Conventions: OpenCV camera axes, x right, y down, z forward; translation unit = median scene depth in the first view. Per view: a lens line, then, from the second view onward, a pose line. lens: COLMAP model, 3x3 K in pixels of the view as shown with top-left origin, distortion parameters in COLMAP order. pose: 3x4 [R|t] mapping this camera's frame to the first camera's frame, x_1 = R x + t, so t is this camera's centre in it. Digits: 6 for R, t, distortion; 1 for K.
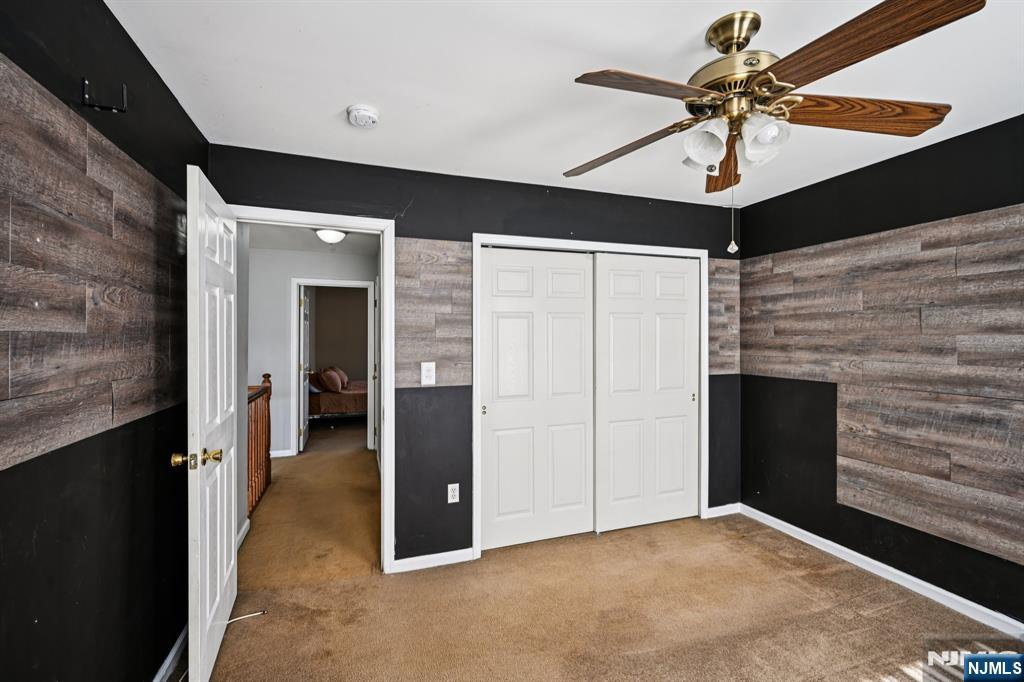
lens RADIAL K [[445.2, 0, 514.1], [0, 445.2, 333.8], [0, 0, 1]] dist [-0.001536, 0.000024]
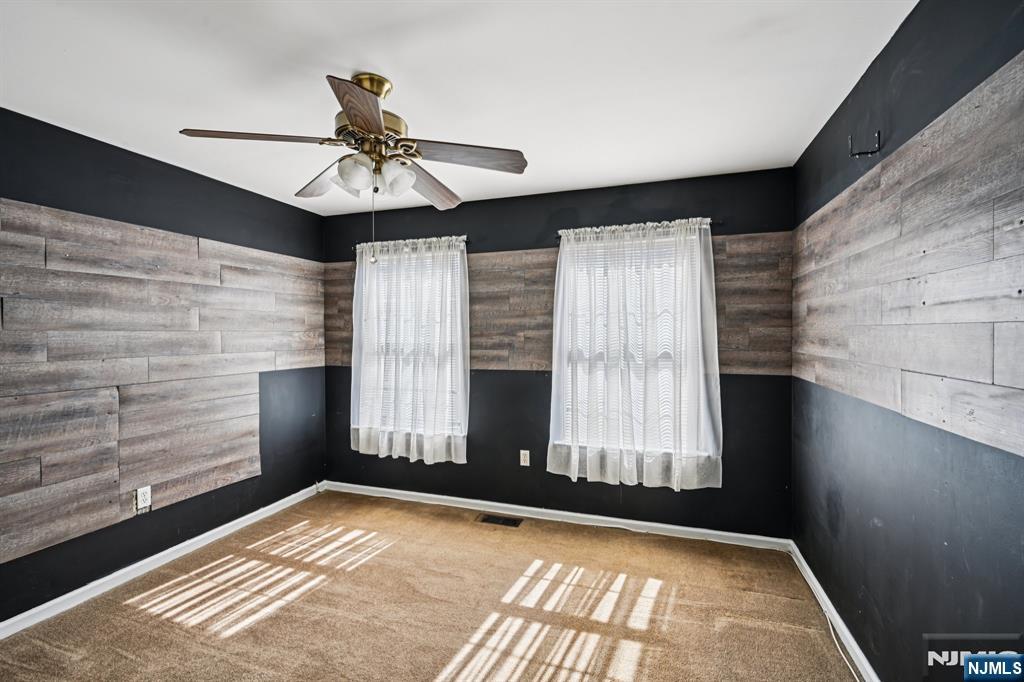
lens RADIAL K [[445.2, 0, 514.1], [0, 445.2, 333.8], [0, 0, 1]] dist [-0.001536, 0.000024]
pose [[-0.785295, -0.000079, 0.619122, -0.405290], [-0.003782, 0.999982, -0.004670, 0.010845], [-0.619111, -0.006009, -0.785281, 1.185004]]
